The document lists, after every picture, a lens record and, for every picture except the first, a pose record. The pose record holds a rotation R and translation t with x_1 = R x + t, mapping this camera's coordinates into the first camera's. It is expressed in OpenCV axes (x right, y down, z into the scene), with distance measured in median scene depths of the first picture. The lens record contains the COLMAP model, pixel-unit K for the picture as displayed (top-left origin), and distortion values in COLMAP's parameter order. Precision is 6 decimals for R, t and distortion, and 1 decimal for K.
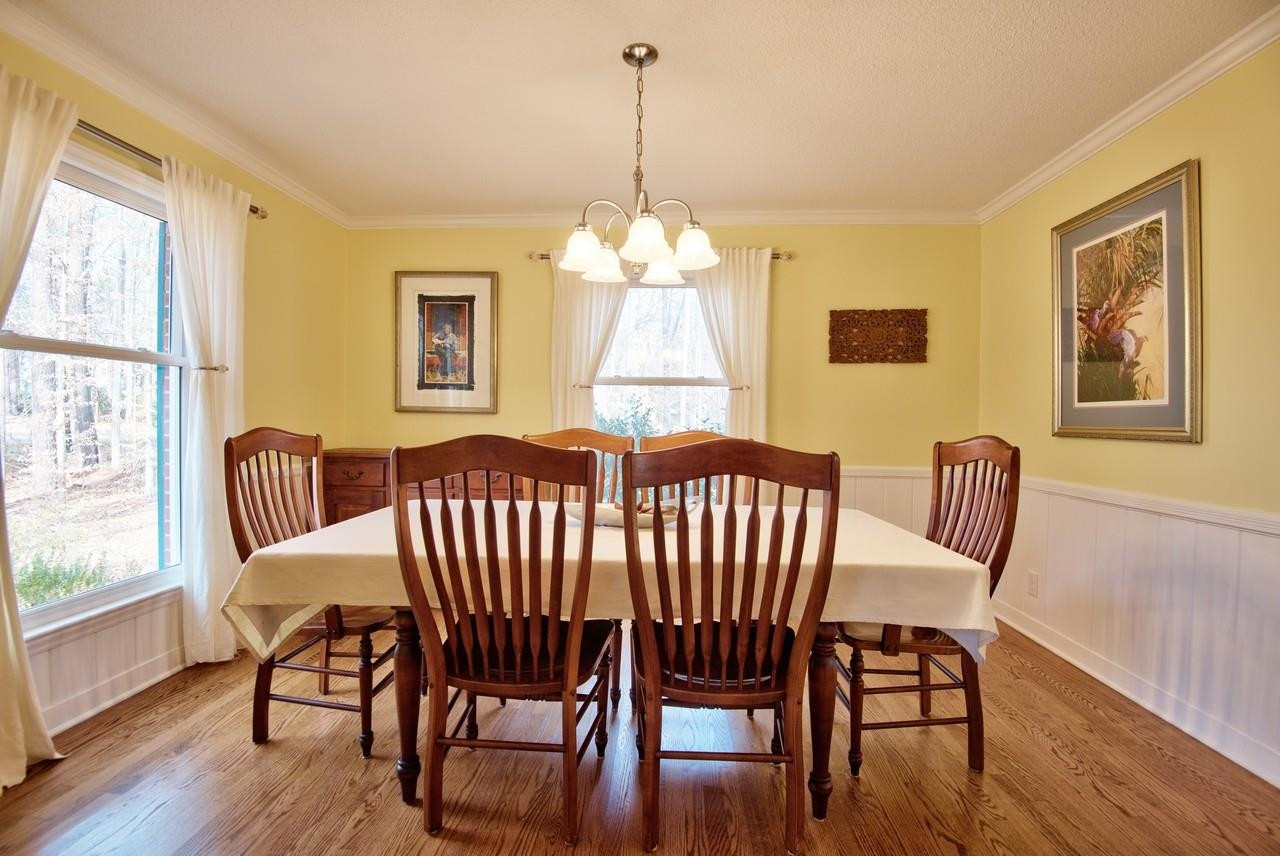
lens RADIAL K [[588.3, 0, 638.9], [0, 588.3, 425.6], [0, 0, 1]] dist [-0.036833, -0.004993]
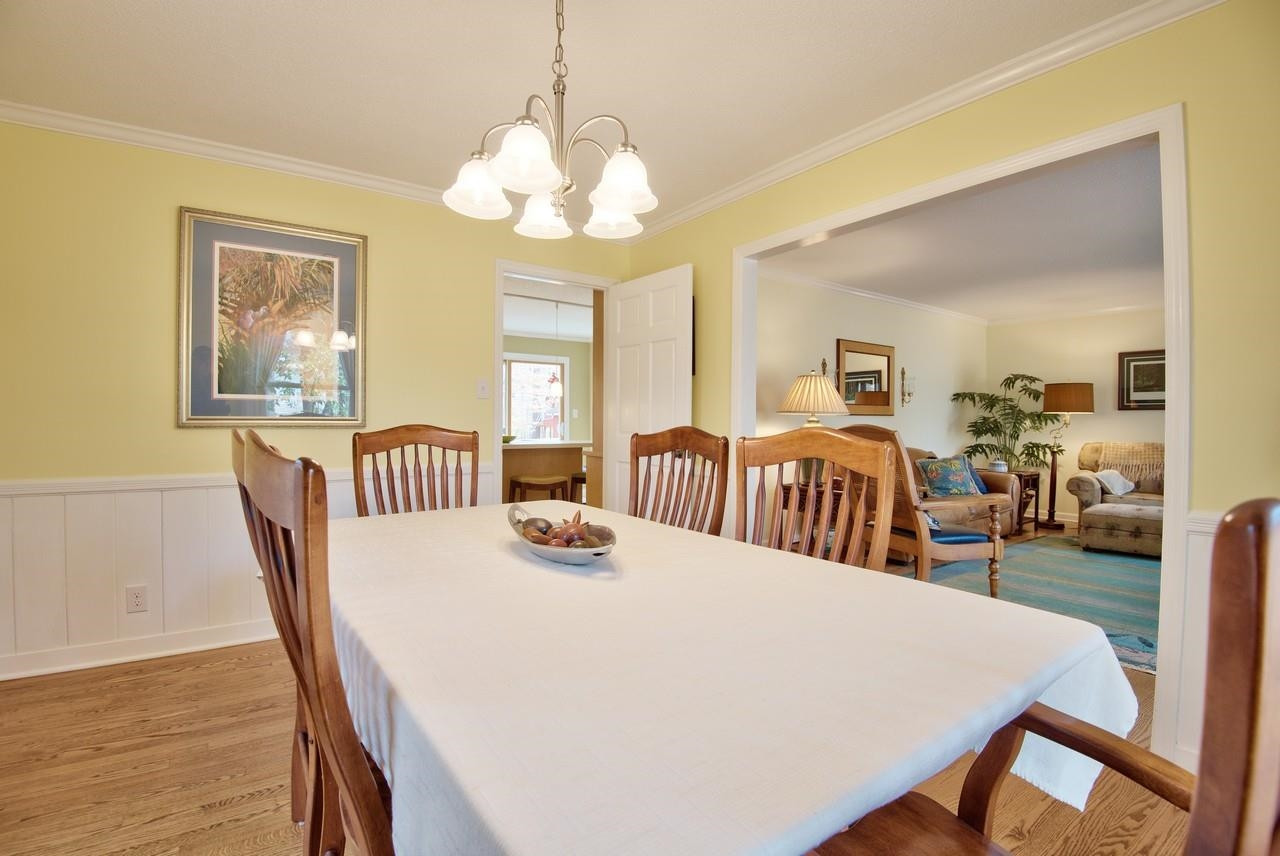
lens RADIAL K [[588.3, 0, 639.8], [0, 588.3, 427.8], [0, 0, 1]] dist [-0.036833, -0.004993]
pose [[-0.612621, -0.021720, 0.790078, -0.557195], [-0.004555, 0.999703, 0.023951, -0.007658], [-0.790363, 0.011074, -0.612538, 1.128993]]
